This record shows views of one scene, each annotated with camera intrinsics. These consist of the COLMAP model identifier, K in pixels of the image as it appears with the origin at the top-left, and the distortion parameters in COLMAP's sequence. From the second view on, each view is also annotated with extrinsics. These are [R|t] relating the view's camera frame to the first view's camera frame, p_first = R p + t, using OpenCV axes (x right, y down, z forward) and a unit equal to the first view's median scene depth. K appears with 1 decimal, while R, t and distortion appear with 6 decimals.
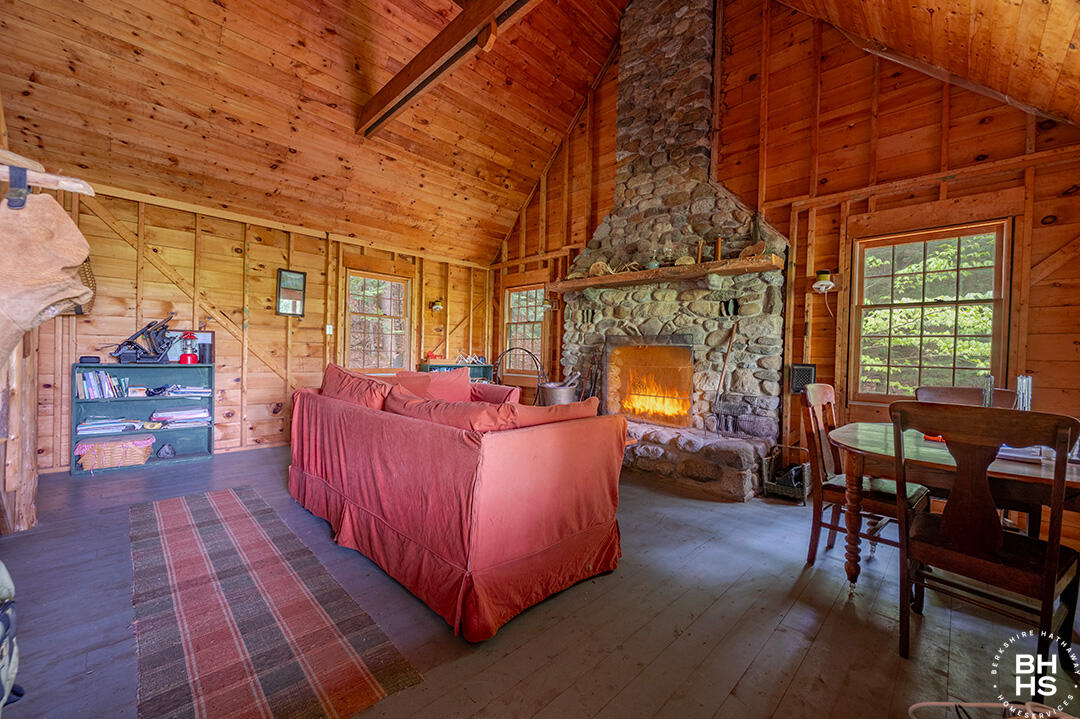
lens RADIAL K [[429.3, 0, 544.8], [0, 429.3, 363.0], [0, 0, 1]] dist [0.001979, 0.001195]
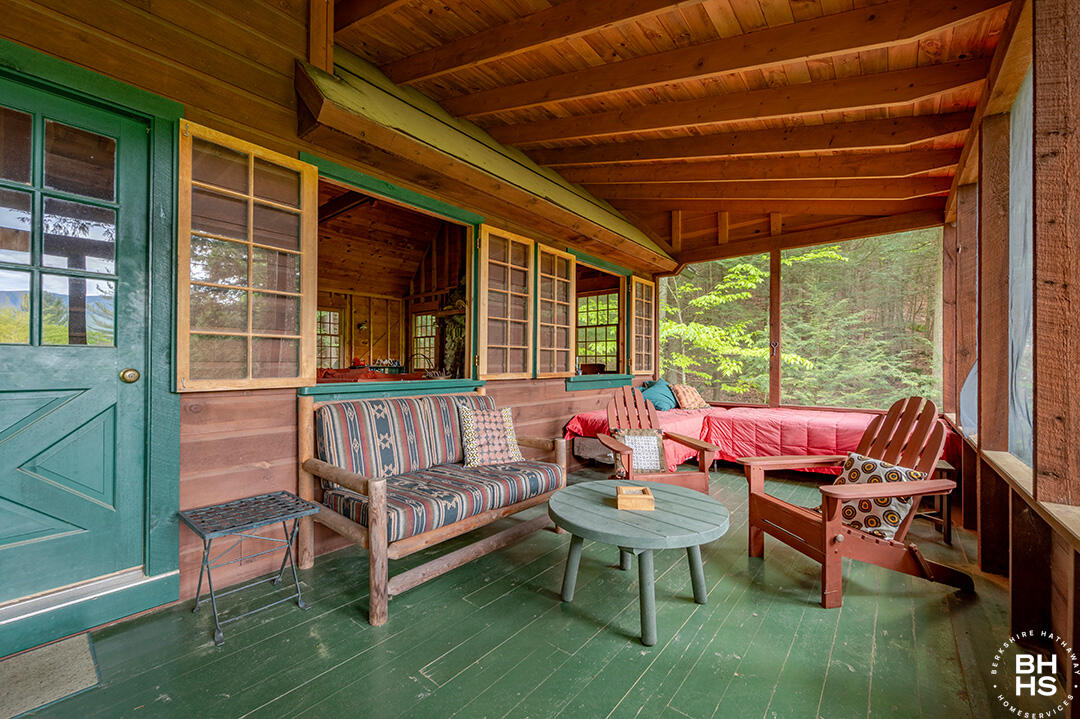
lens RADIAL K [[429.3, 0, 541.0], [0, 429.3, 363.6], [0, 0, 1]] dist [0.001979, 0.001195]
pose [[0.994559, -0.026213, 0.100821, 0.307440], [0.028248, 0.999424, -0.018814, 0.058172], [-0.100269, 0.021559, 0.994727, -0.788658]]
